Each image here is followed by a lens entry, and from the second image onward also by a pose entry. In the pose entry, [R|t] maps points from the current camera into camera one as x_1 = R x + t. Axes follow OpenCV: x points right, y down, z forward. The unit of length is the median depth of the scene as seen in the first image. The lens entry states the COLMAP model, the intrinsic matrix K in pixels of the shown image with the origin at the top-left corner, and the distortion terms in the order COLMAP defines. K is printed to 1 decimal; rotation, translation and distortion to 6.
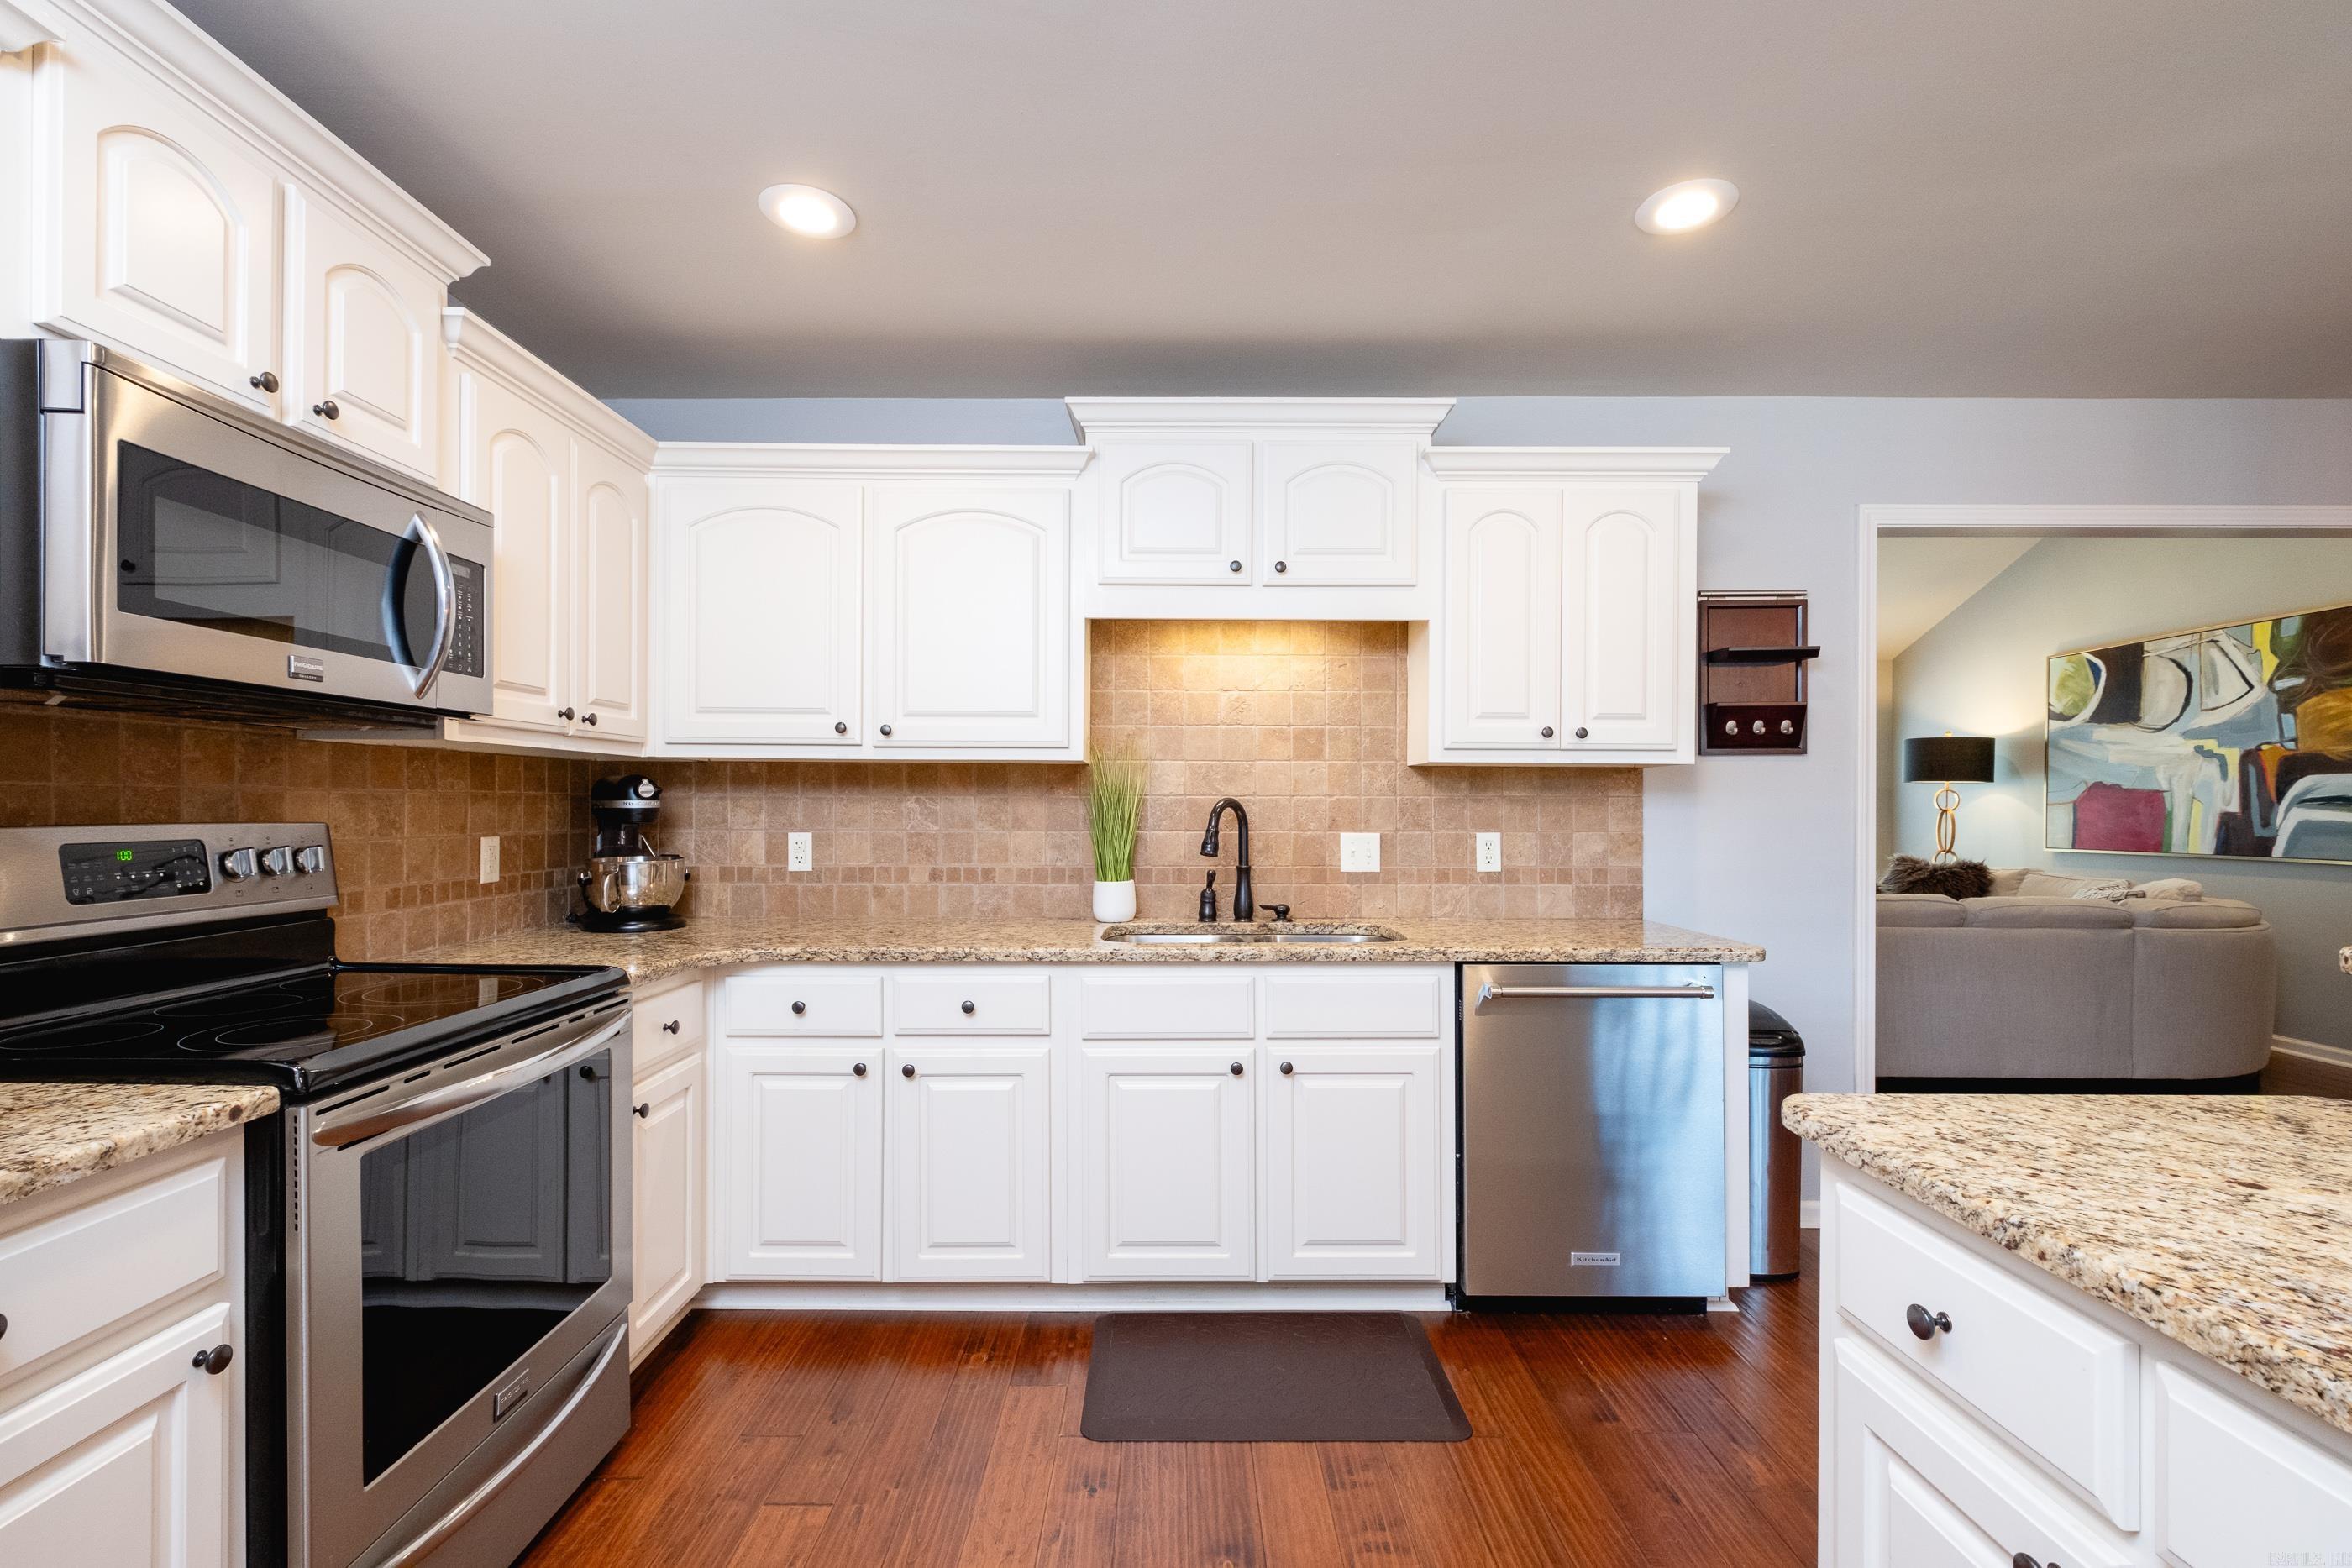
lens RADIAL K [[1031.8, 0, 1154.0], [0, 1031.8, 804.2], [0, 0, 1]] dist [0.000282, -0.001465]
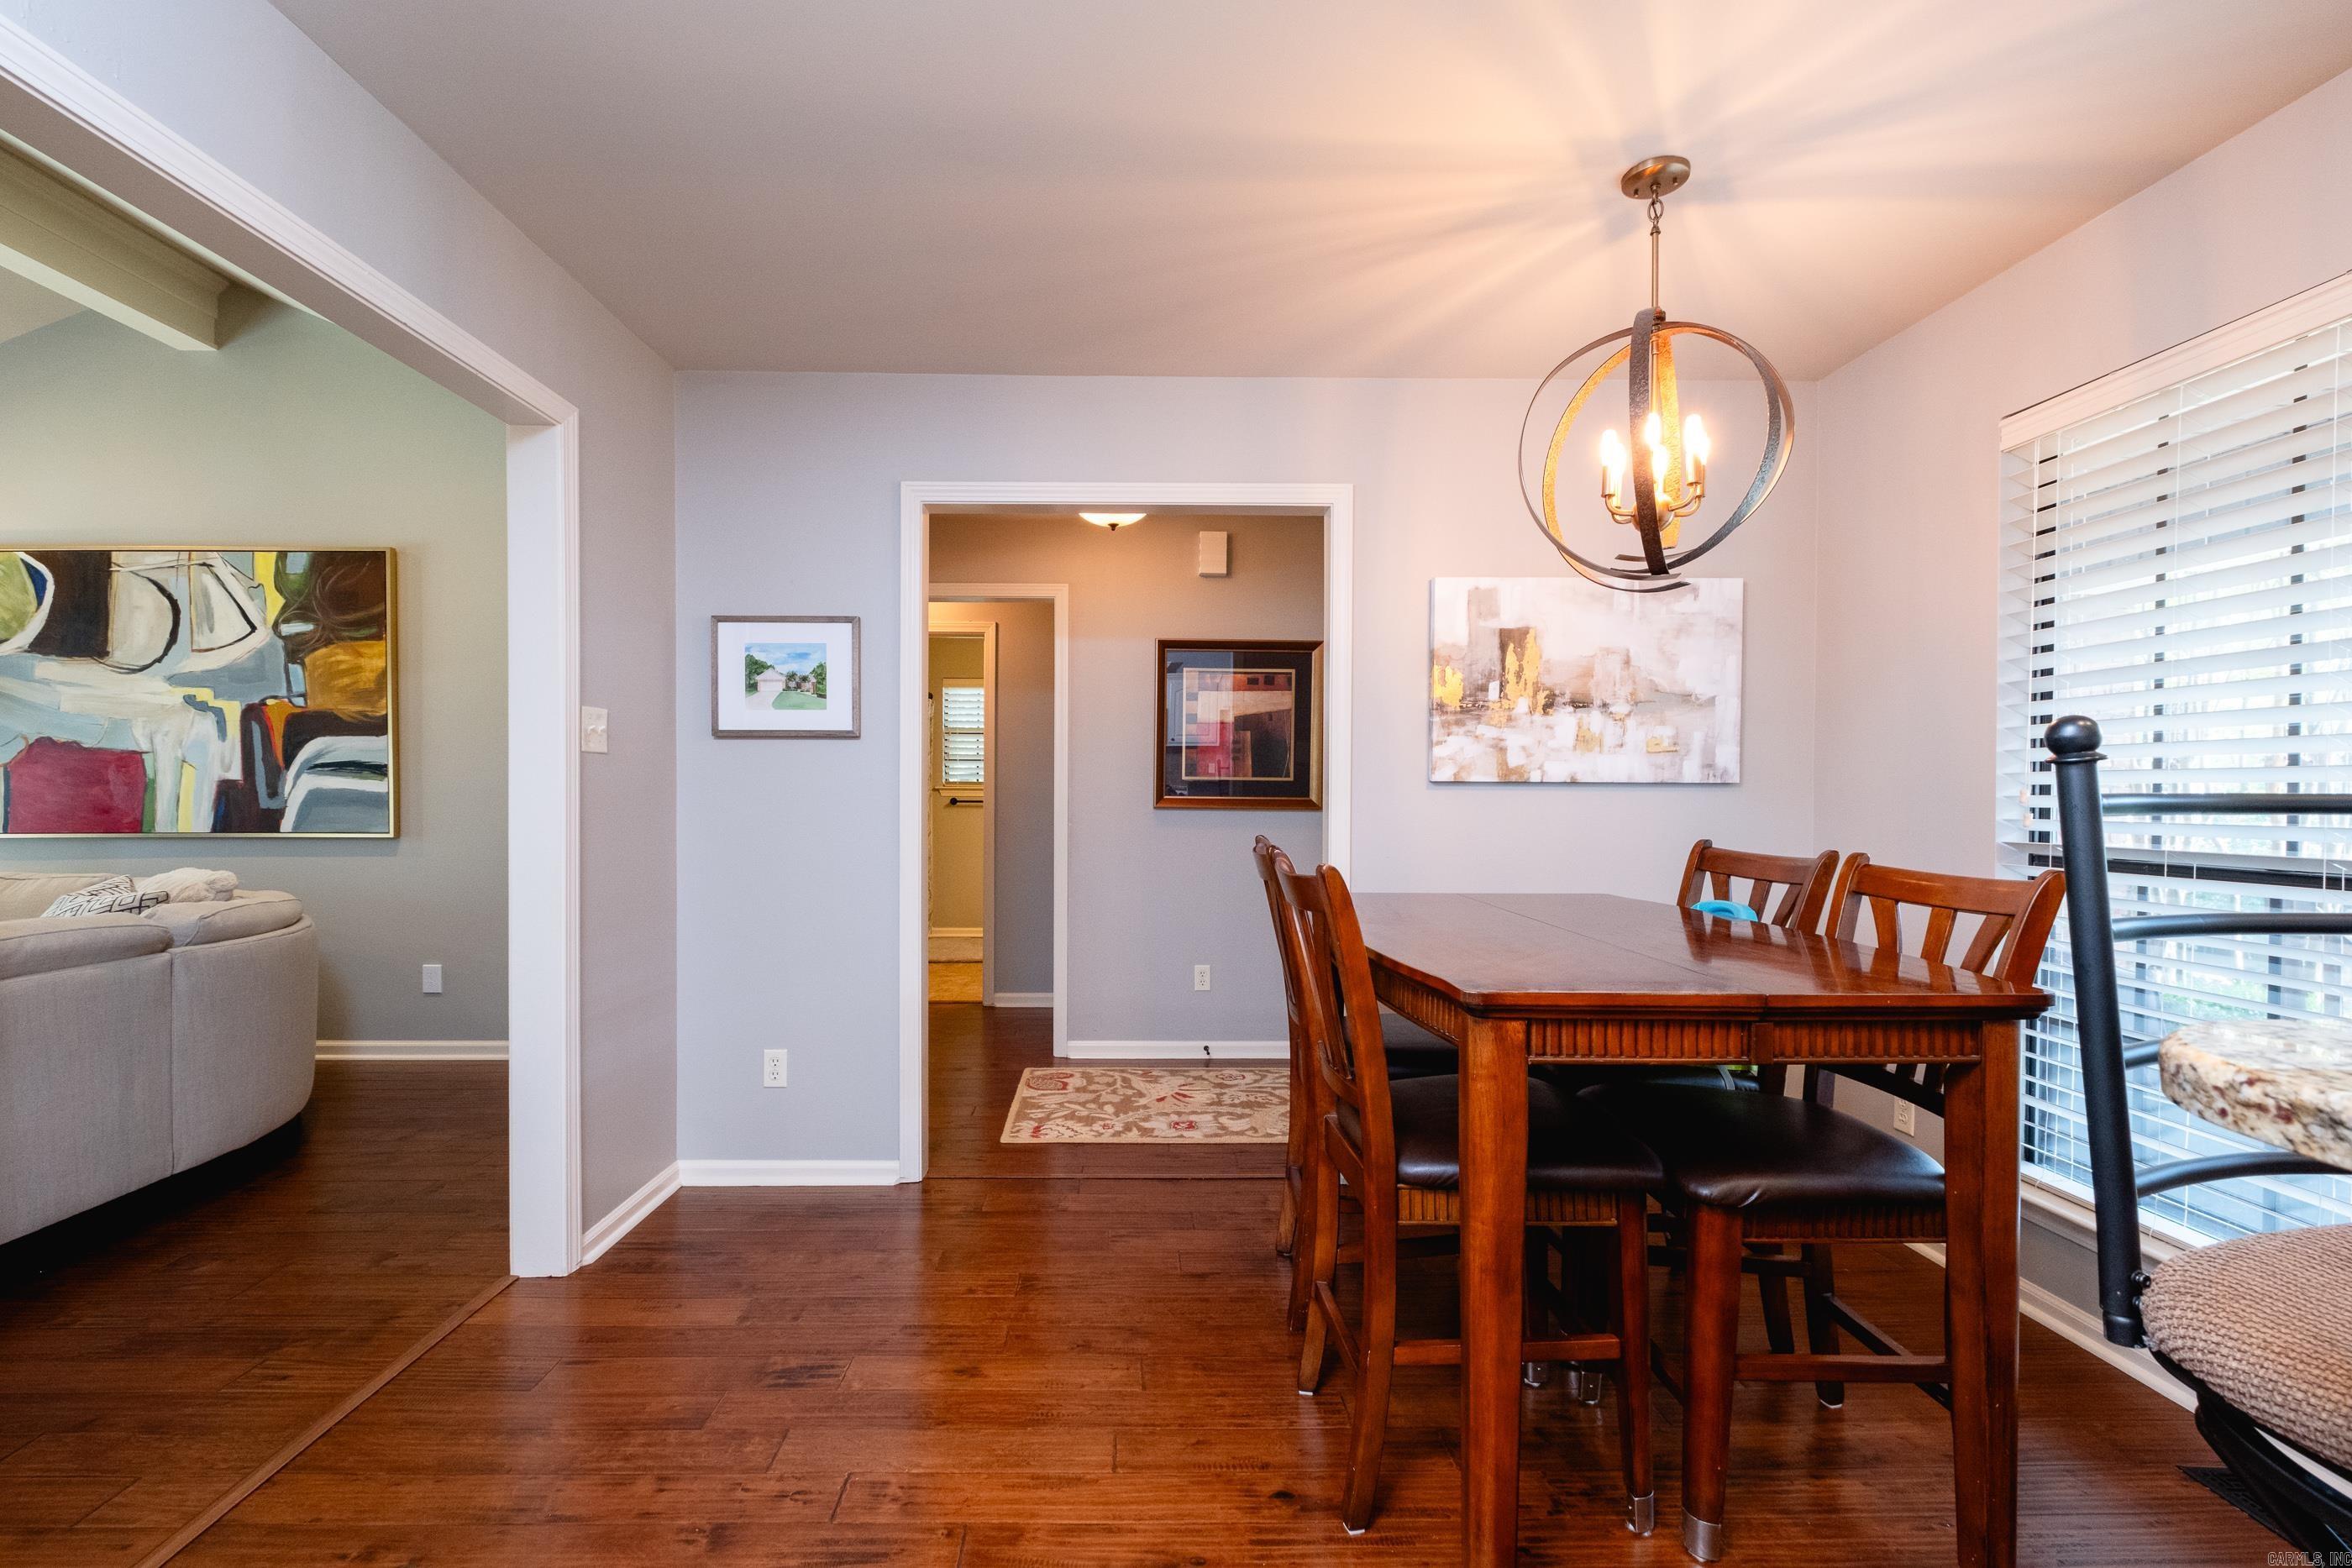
lens RADIAL K [[1031.8, 0, 1154.0], [0, 1031.8, 804.2], [0, 0, 1]] dist [0.000282, -0.001465]
pose [[-0.038037, -0.021433, 0.999046, 0.210164], [-0.004902, 0.999762, 0.021262, 0.006600], [-0.999264, -0.004089, -0.038133, 0.312806]]
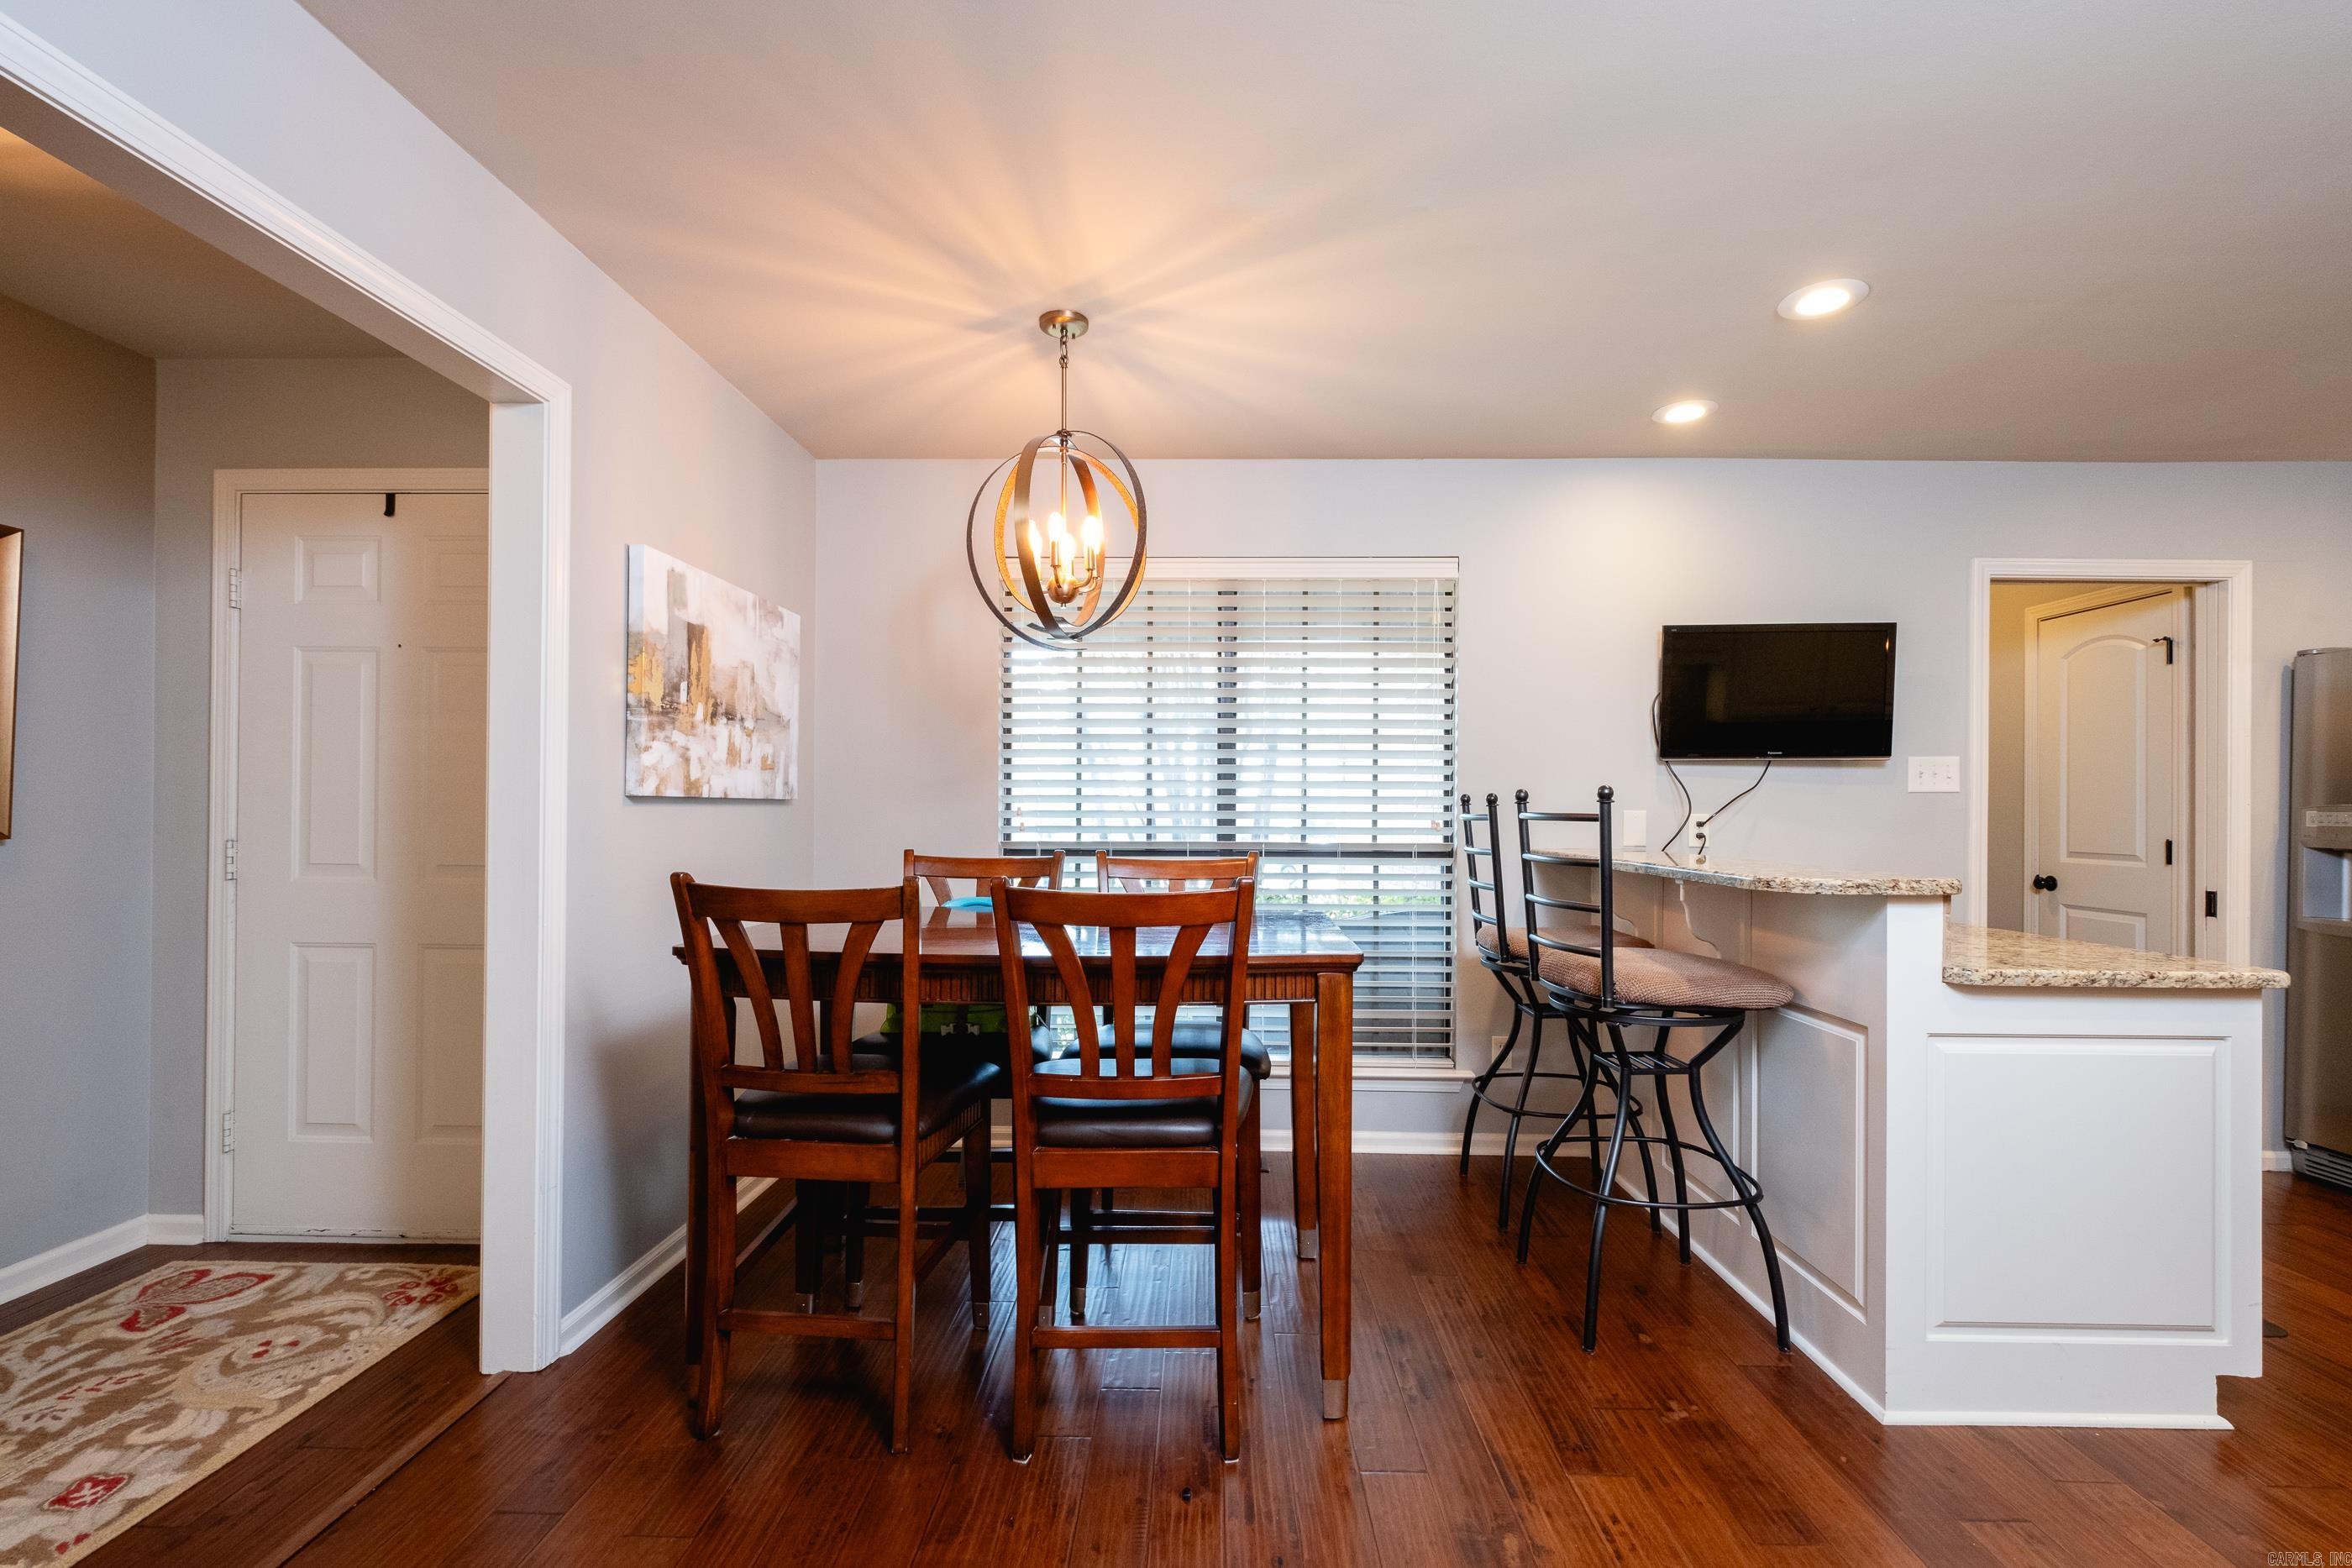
lens RADIAL K [[1022.0, 0, 1177.2], [0, 1022.0, 805.3], [0, 0, 1]] dist [0.002669, -0.000960]
pose [[-0.999840, -0.012917, 0.012336, 0.534180], [-0.012949, 0.999913, -0.002538, 0.007573], [-0.012302, -0.002697, -0.999921, 0.595085]]
